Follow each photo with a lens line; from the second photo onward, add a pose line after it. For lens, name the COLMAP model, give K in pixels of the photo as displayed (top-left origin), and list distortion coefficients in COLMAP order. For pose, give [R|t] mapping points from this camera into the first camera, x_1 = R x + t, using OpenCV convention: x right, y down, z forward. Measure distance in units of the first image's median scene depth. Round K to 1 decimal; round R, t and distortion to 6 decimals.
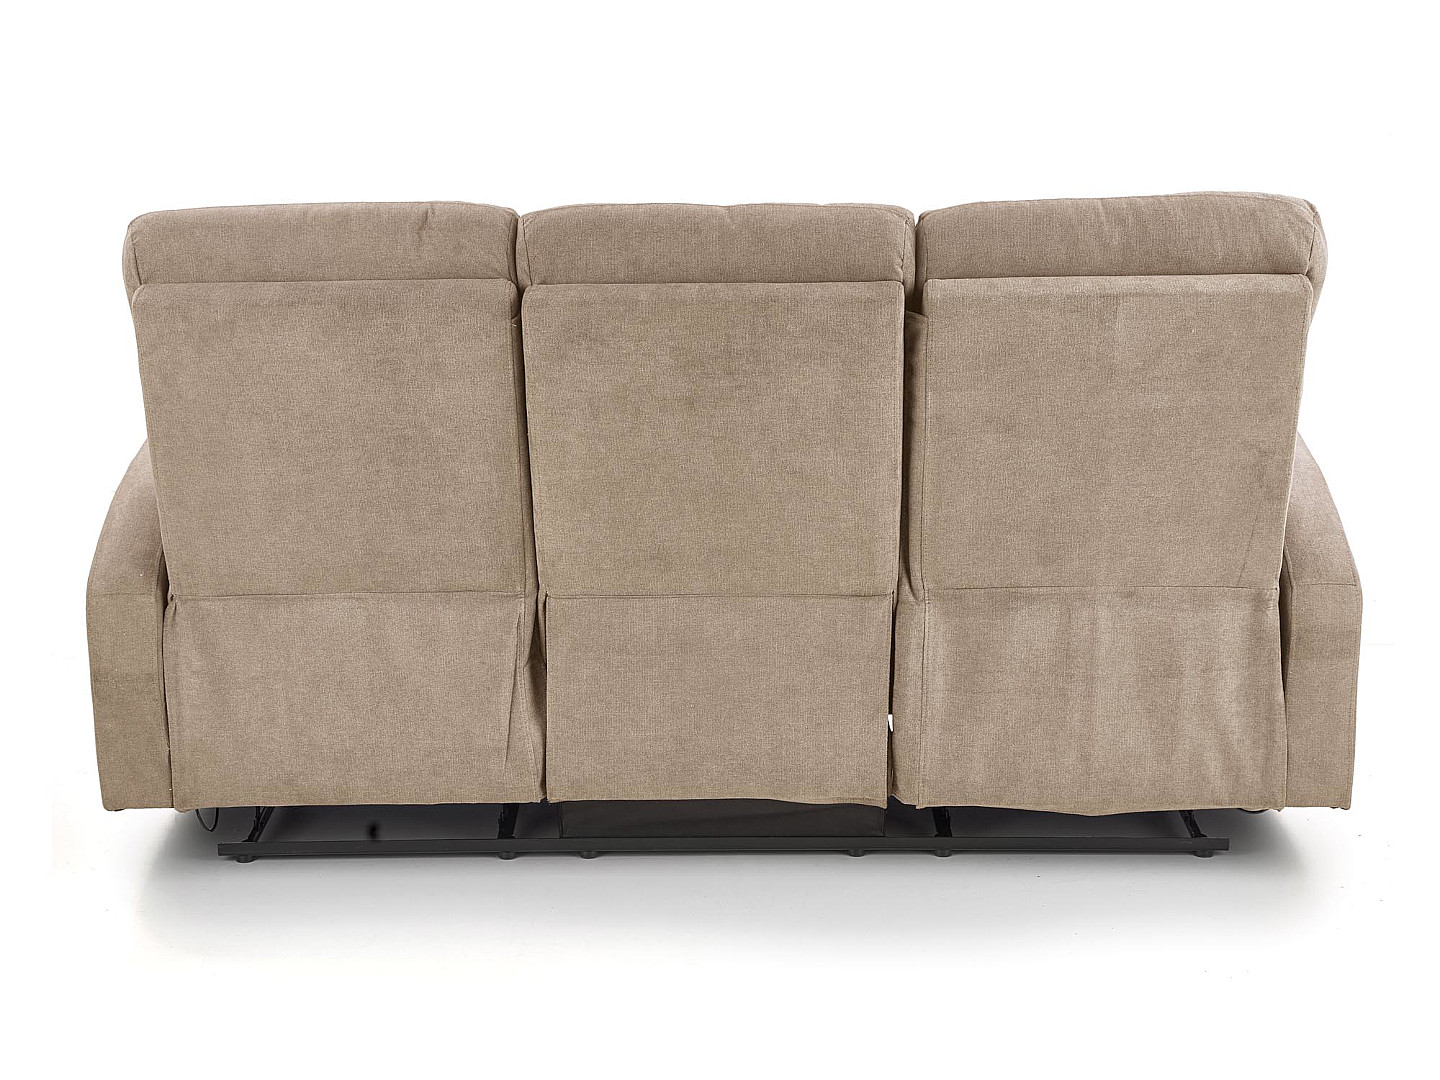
lens RADIAL K [[2657.0, 0, 718.5], [0, 2657.0, 546.9], [0, 0, 1]] dist [0.270764, 0.000000]
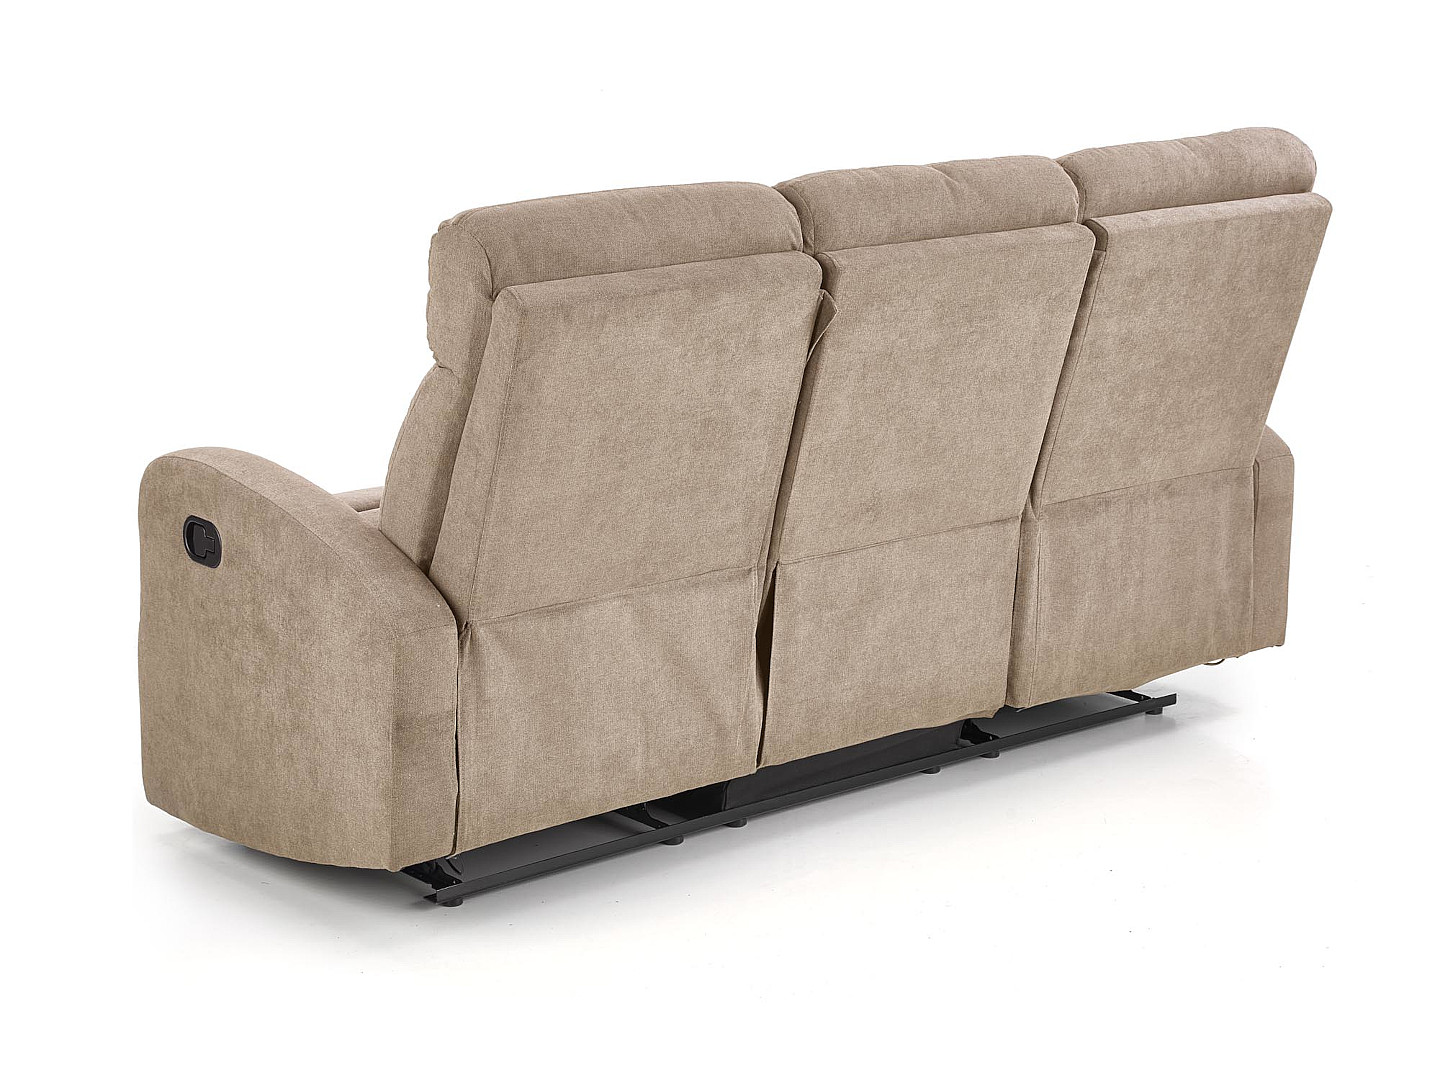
lens RADIAL K [[2657.0, 0, 718.5], [0, 2657.0, 538.5], [0, 0, 1]] dist [0.270764, 0.000000]
pose [[0.785902, -0.143719, 0.601418, -0.692473], [0.154844, 0.987367, 0.033606, -0.028915], [-0.598650, 0.066714, 0.798227, 0.201524]]
